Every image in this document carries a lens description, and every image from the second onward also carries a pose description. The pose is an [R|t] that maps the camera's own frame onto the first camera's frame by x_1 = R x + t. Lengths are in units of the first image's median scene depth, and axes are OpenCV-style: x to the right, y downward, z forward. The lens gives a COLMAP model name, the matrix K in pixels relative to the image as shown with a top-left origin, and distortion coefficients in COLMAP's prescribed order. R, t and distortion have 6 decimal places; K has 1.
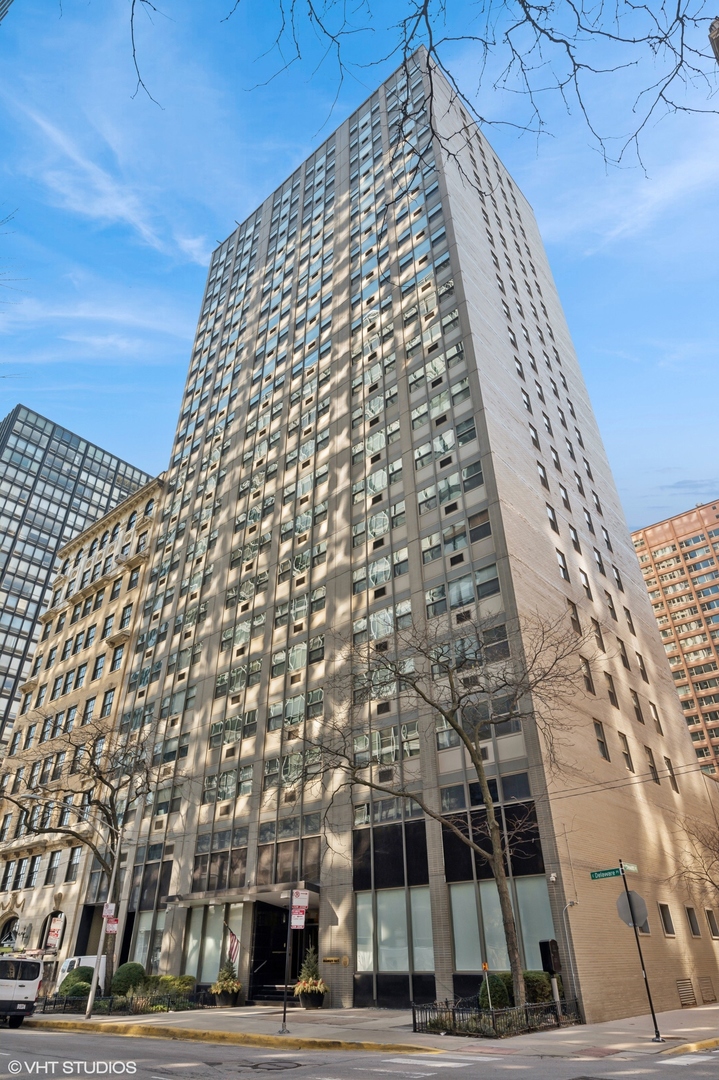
lens RADIAL K [[644.6, 0, 363.0], [0, 644.6, 523.0], [0, 0, 1]] dist [-0.000247, -0.002365]
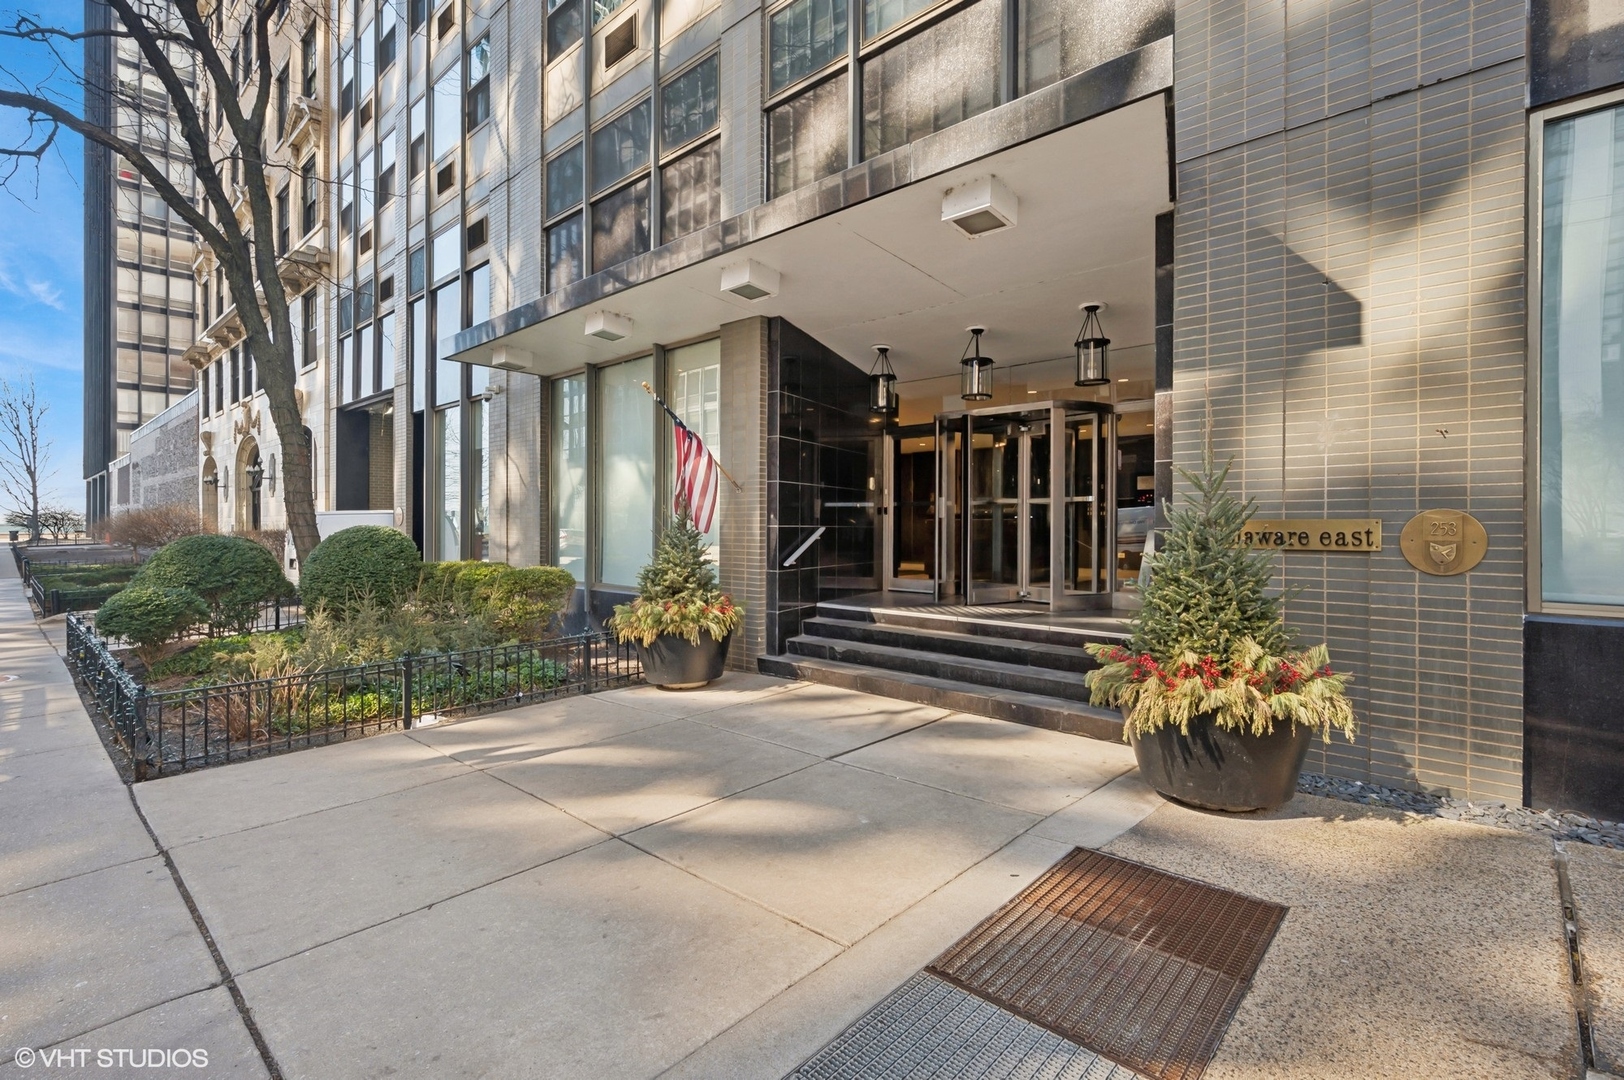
lens RADIAL K [[743.4, 0, 813.5], [0, 743.4, 533.8], [0, 0, 1]] dist [0.000006, 0.000002]
pose [[0.999629, 0.019002, -0.019490, -0.117961], [-0.004451, 0.820495, 0.571636, 0.403713], [0.026854, -0.571337, 0.820276, 0.597156]]
